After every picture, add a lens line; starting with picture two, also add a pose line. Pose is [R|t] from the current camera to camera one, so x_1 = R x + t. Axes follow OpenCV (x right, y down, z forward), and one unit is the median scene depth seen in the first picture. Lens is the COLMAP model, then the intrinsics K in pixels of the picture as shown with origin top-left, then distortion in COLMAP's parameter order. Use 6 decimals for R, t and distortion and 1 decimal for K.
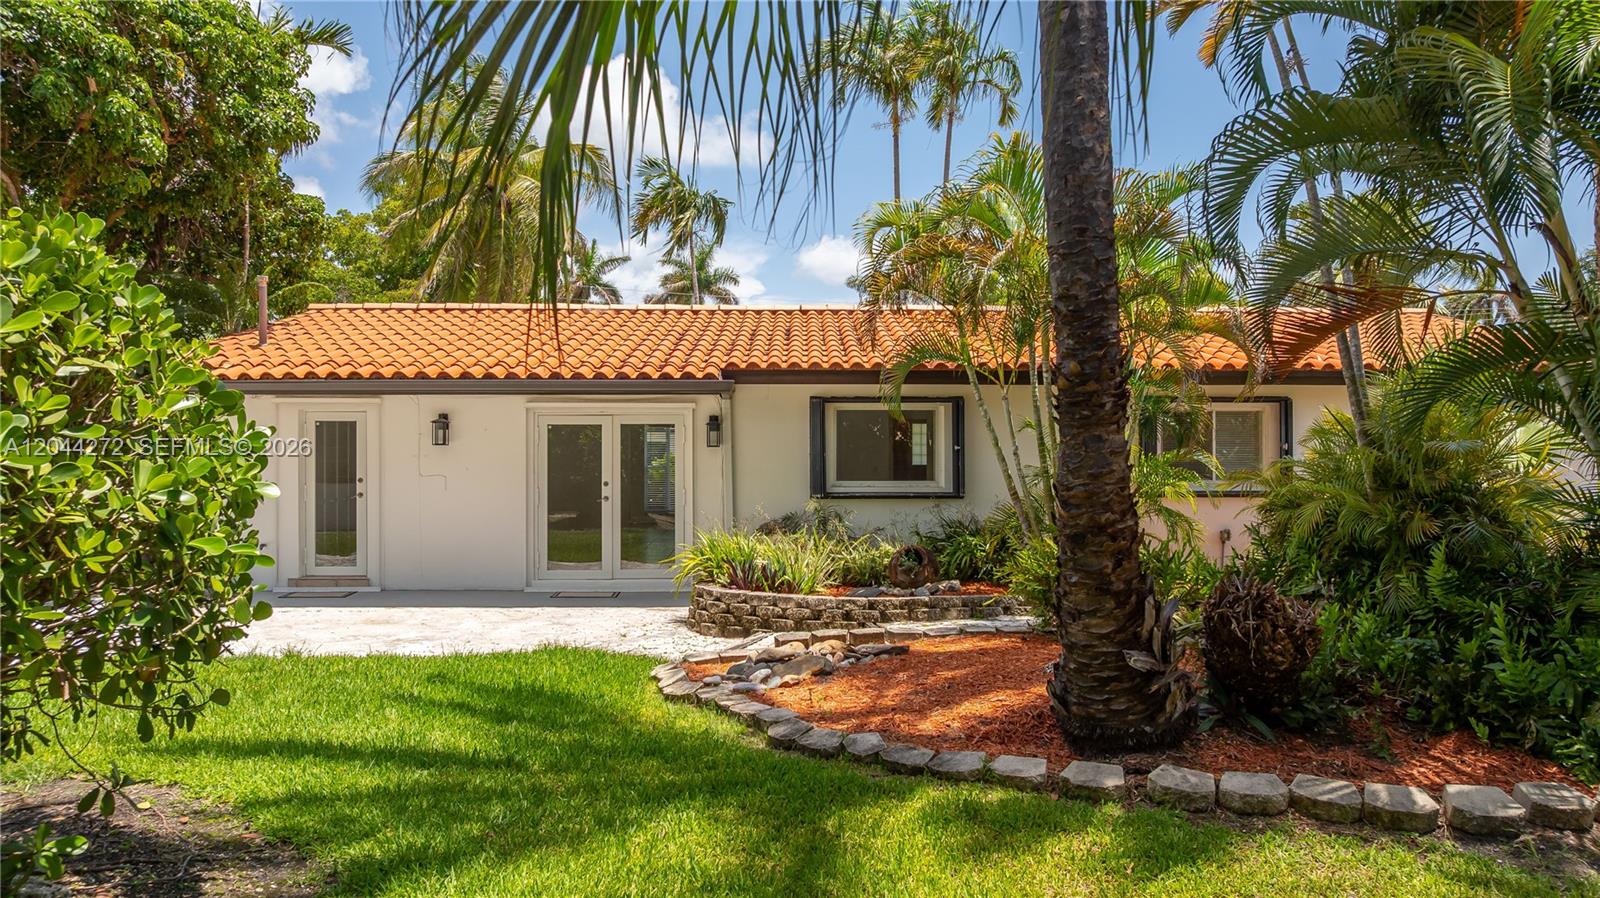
lens RADIAL K [[1108.5, 0, 800.0], [0, 1108.5, 449.0], [0, 0, 1]] dist [-0.002831, 0.000034]
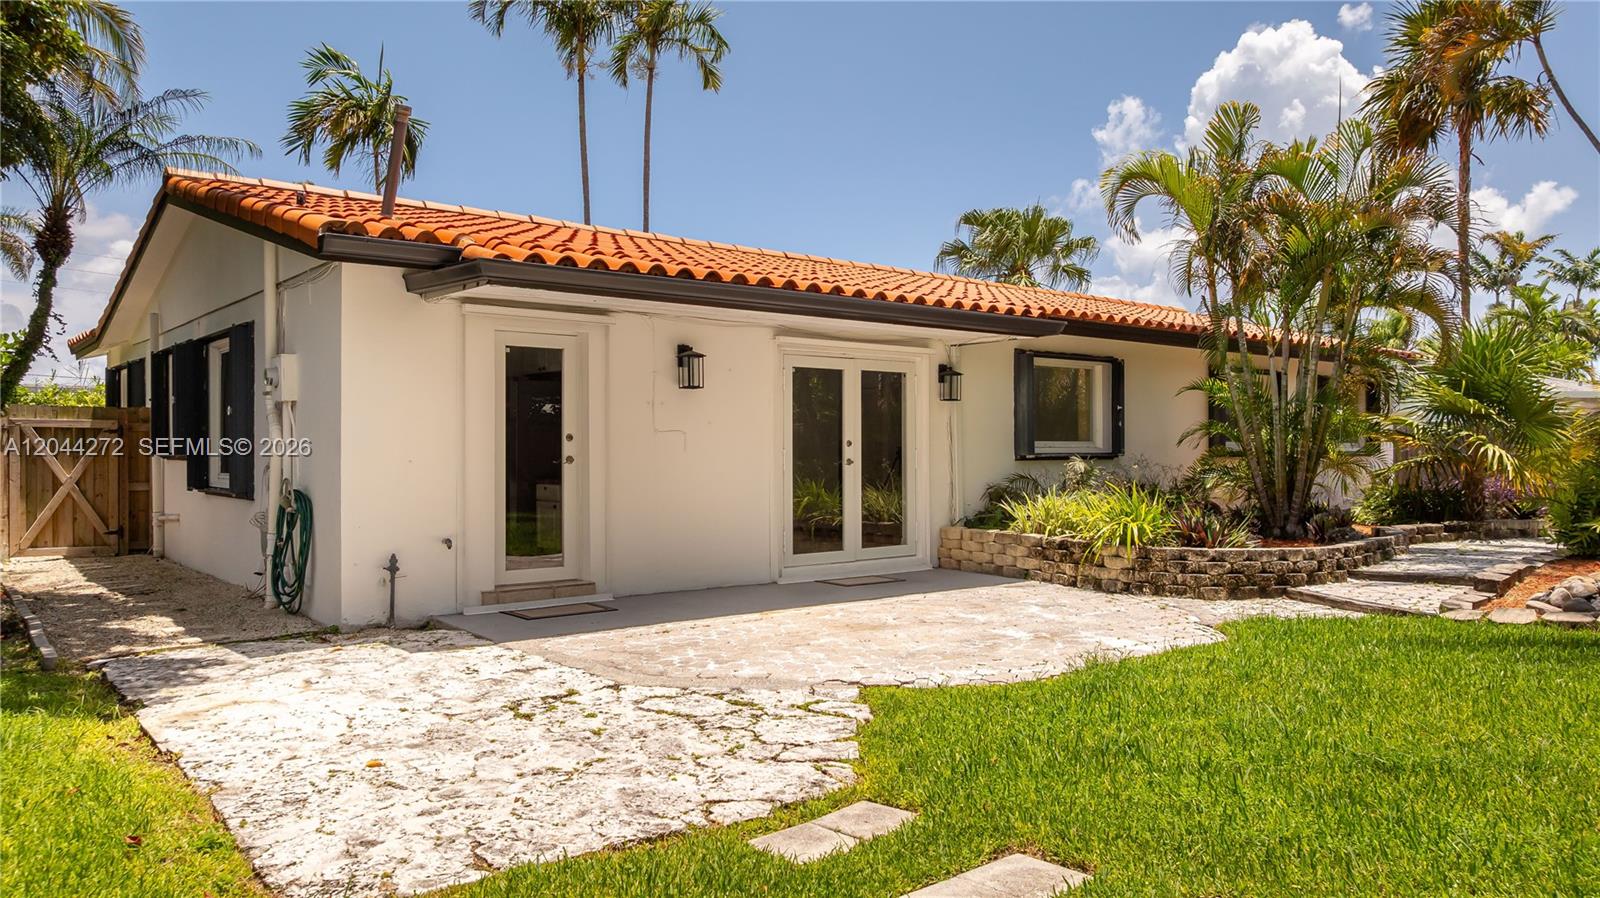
lens RADIAL K [[1116.0, 0, 800.0], [0, 1116.0, 449.0], [0, 0, 1]] dist [-0.033245, 0.021874]
pose [[0.769544, -0.001247, 0.638593, -0.715340], [0.000093, 0.999998, 0.001841, 0.033926], [-0.638594, -0.001357, 0.769543, 0.404620]]
